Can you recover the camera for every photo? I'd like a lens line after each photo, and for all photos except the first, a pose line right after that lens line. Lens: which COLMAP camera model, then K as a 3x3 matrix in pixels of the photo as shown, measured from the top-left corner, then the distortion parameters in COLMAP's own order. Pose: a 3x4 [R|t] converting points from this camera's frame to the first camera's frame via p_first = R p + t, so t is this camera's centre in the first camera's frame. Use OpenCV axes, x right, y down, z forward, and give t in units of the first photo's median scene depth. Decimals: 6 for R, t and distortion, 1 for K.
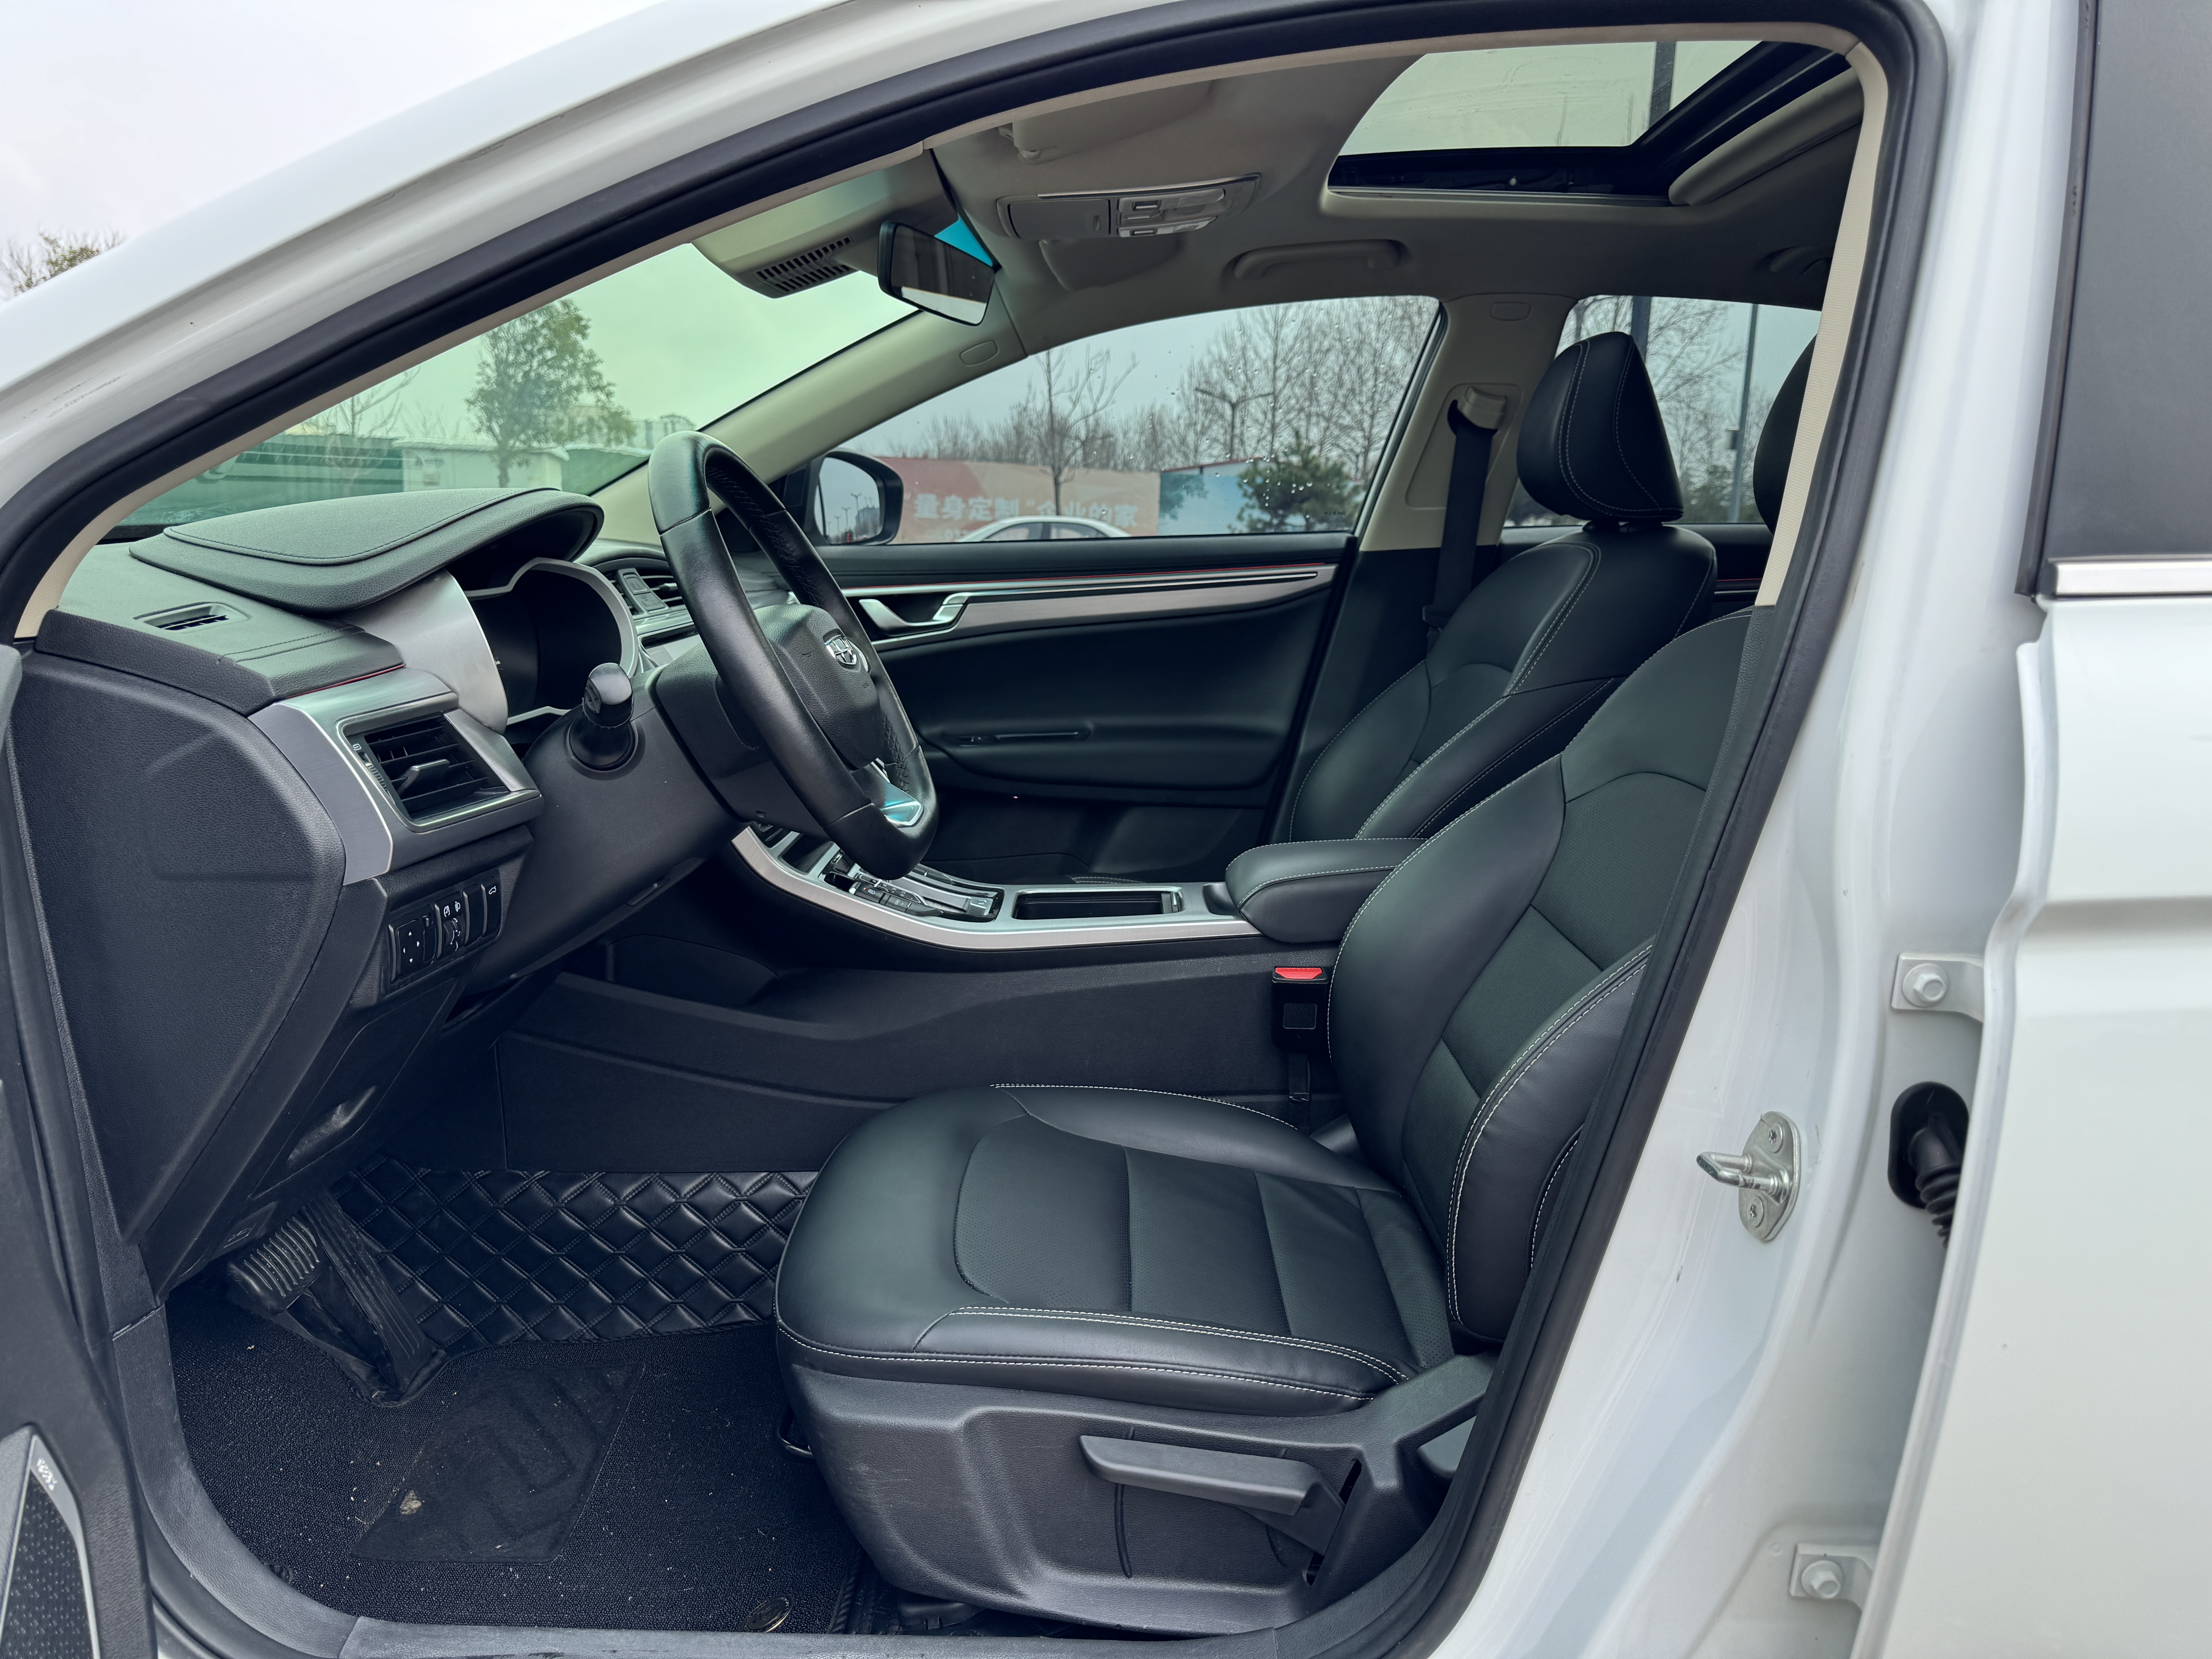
lens RADIAL K [[1553.2, 0, 1109.9], [0, 1553.2, 870.3], [0, 0, 1]] dist [-0.006328, -0.000612]
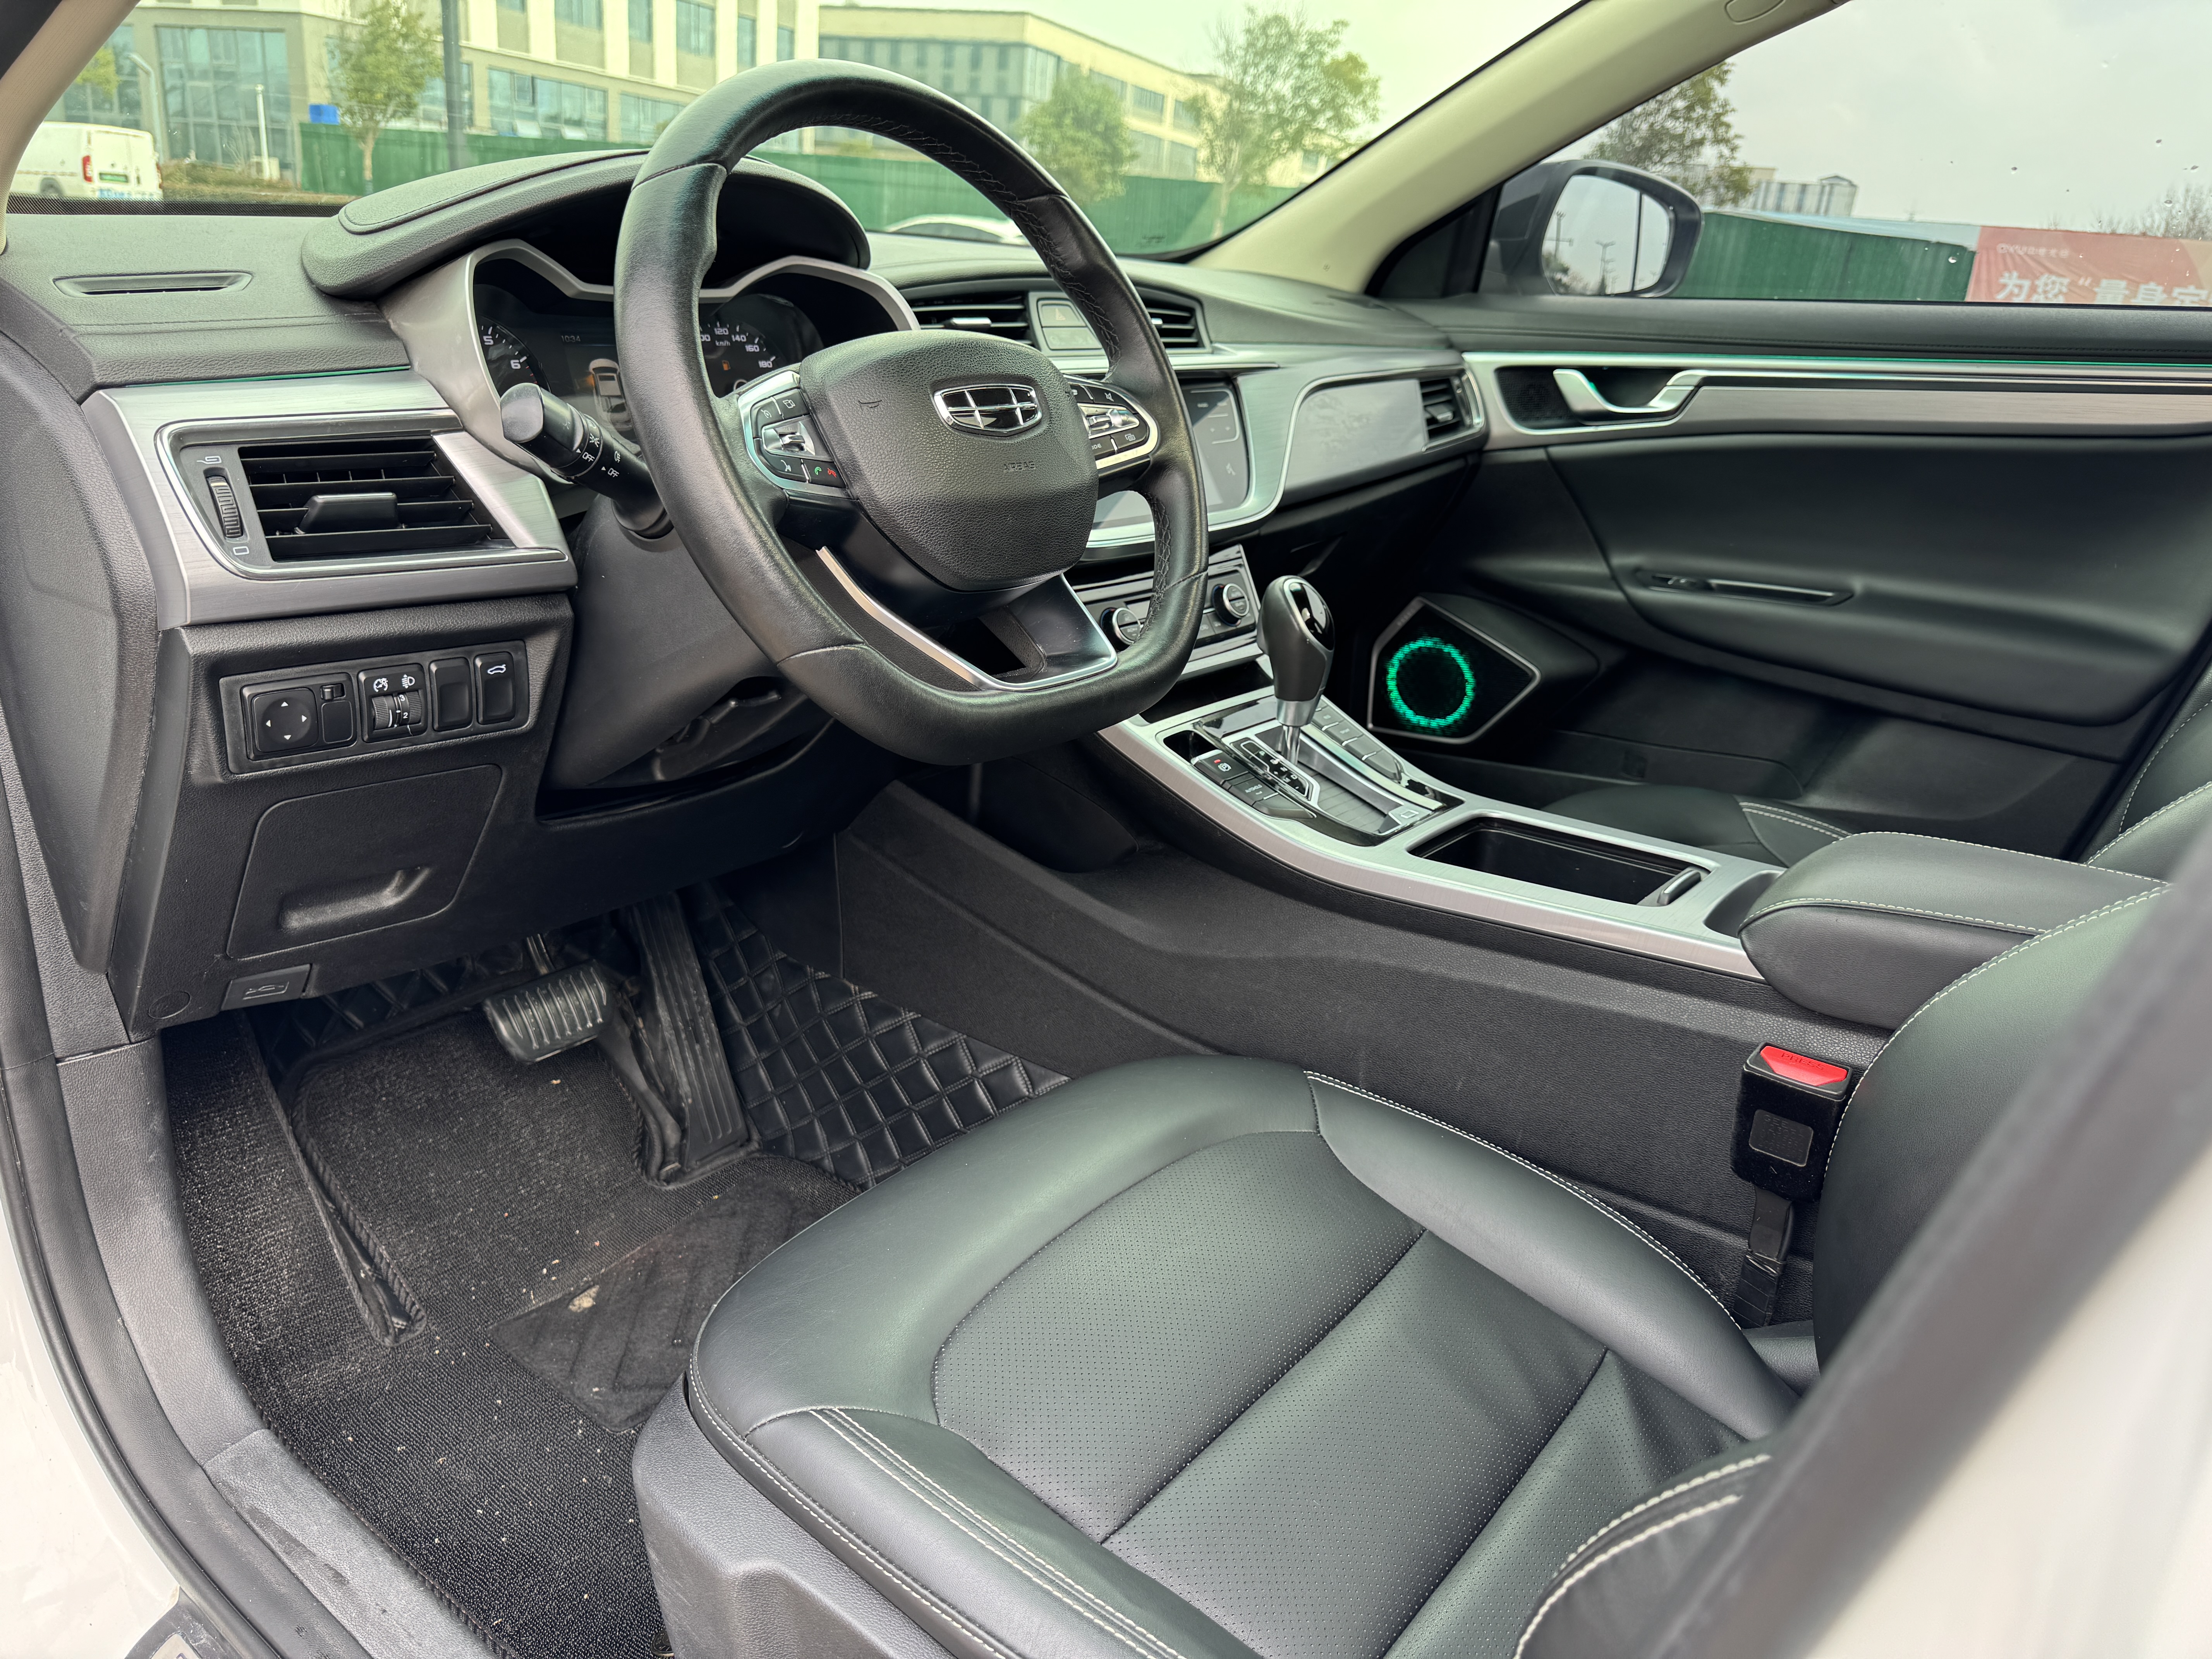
lens RADIAL K [[1553.2, 0, 1109.9], [0, 1553.2, 870.3], [0, 0, 1]] dist [-0.006328, -0.000612]
pose [[0.780083, 0.257174, -0.570378, 0.157039], [-0.178738, 0.965228, 0.190753, -0.046352], [0.599602, -0.046855, 0.798926, 0.267785]]
